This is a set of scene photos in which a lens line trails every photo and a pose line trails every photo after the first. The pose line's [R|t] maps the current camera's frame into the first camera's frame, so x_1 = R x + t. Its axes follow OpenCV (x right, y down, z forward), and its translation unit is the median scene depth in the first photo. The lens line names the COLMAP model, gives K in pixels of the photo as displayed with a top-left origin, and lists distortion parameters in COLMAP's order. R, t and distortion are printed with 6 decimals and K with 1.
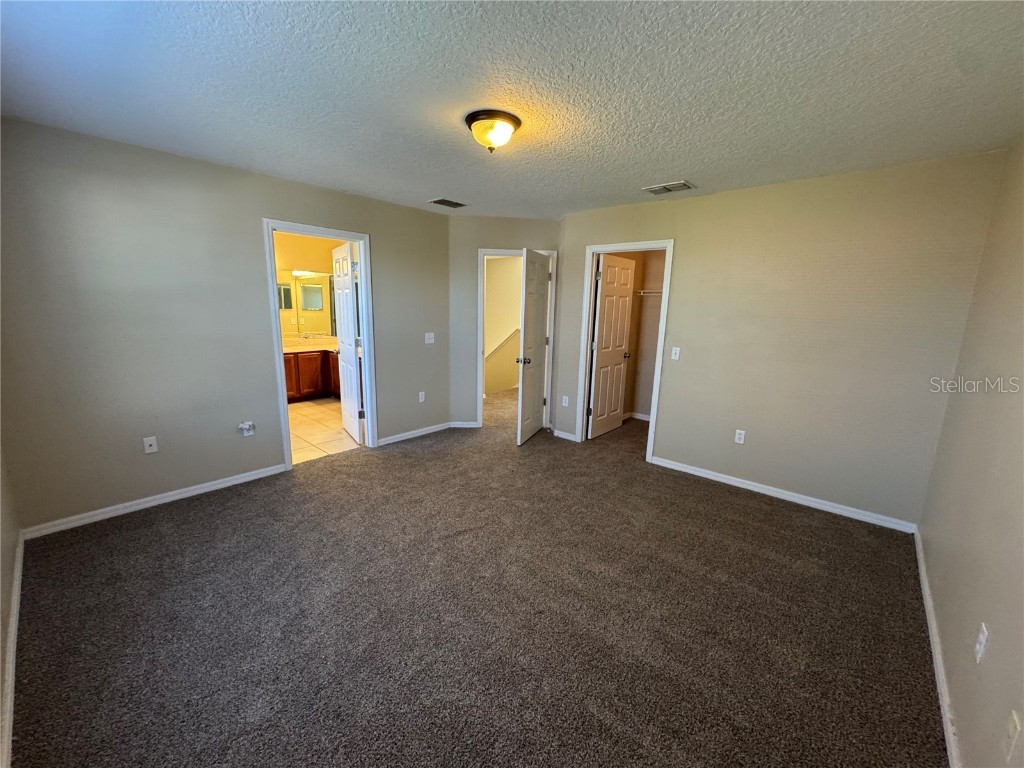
lens RADIAL K [[409.8, 0, 511.1], [0, 409.8, 384.3], [0, 0, 1]] dist [-0.003077, -0.000050]
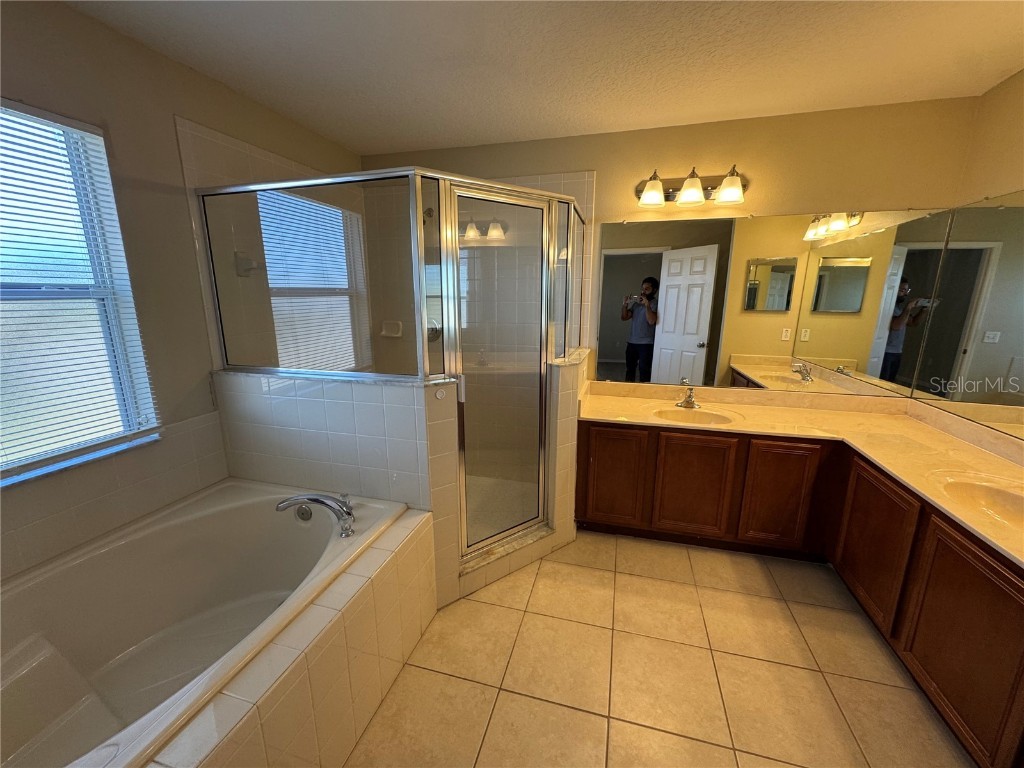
lens RADIAL K [[409.8, 0, 511.5], [0, 409.8, 385.1], [0, 0, 1]] dist [-0.003077, -0.000050]
pose [[0.434313, 0.174275, -0.883742, -0.226935], [-0.164671, 0.979933, 0.112317, -0.095651], [0.885582, 0.096746, 0.454296, 0.486781]]
